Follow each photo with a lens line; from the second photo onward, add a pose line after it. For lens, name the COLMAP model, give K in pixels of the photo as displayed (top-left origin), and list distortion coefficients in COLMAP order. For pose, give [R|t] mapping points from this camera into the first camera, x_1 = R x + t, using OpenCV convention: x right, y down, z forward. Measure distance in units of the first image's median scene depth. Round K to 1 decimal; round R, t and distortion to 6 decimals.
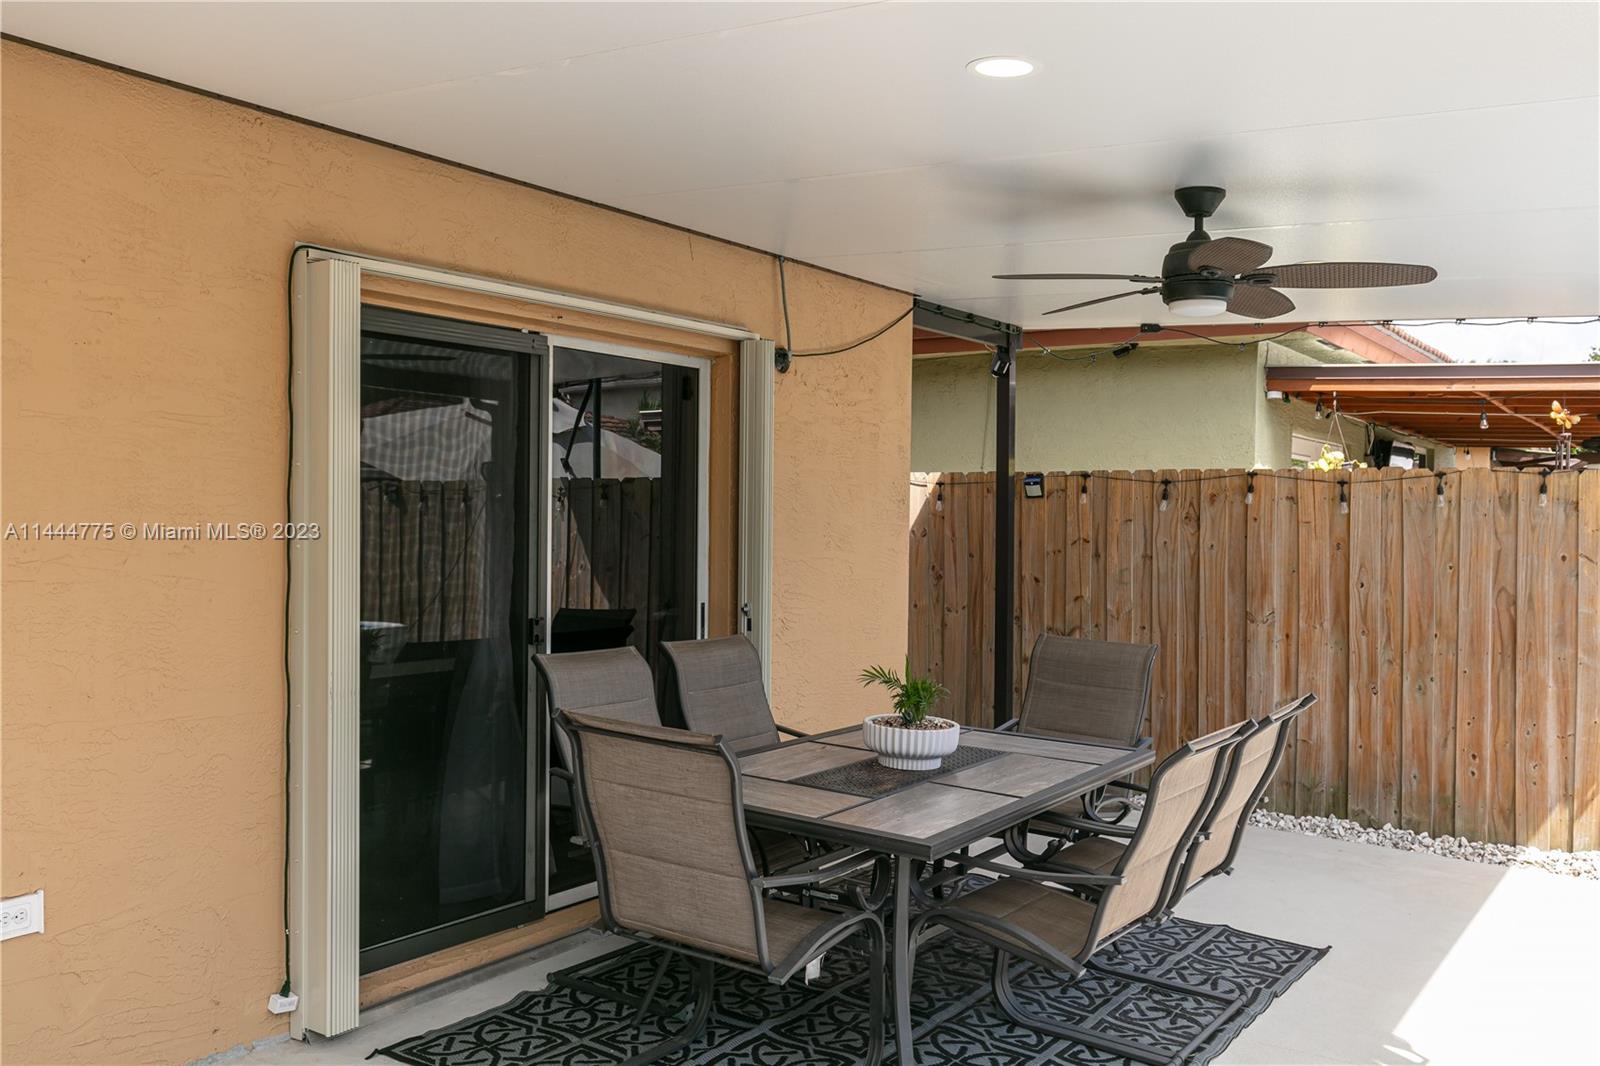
lens RADIAL K [[1381.7, 0, 799.8], [0, 1381.7, 532.6], [0, 0, 1]] dist [0.001849, 0.009496]
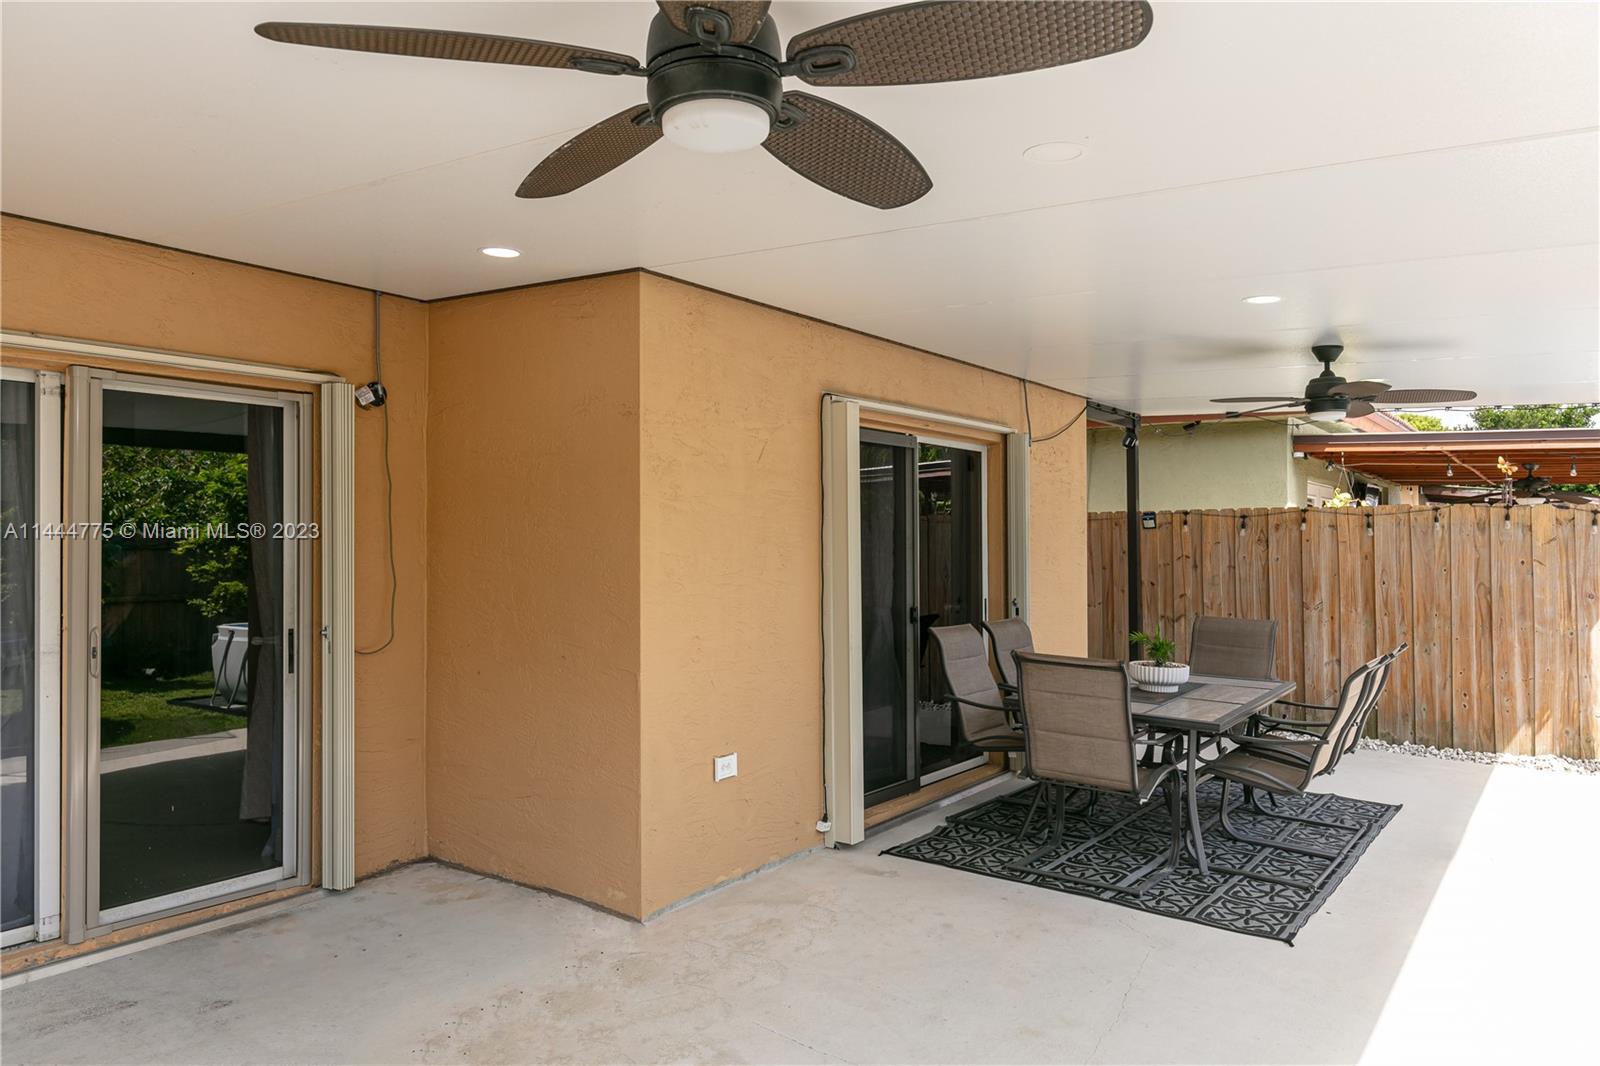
lens RADIAL K [[1104.0, 0, 800.3], [0, 1104.0, 529.8], [0, 0, 1]] dist [0.004007, -0.002567]
pose [[0.999580, -0.016678, -0.023715, -0.225023], [0.016072, 0.999545, -0.025542, 0.000724], [0.024131, 0.025150, 0.999392, -0.249645]]
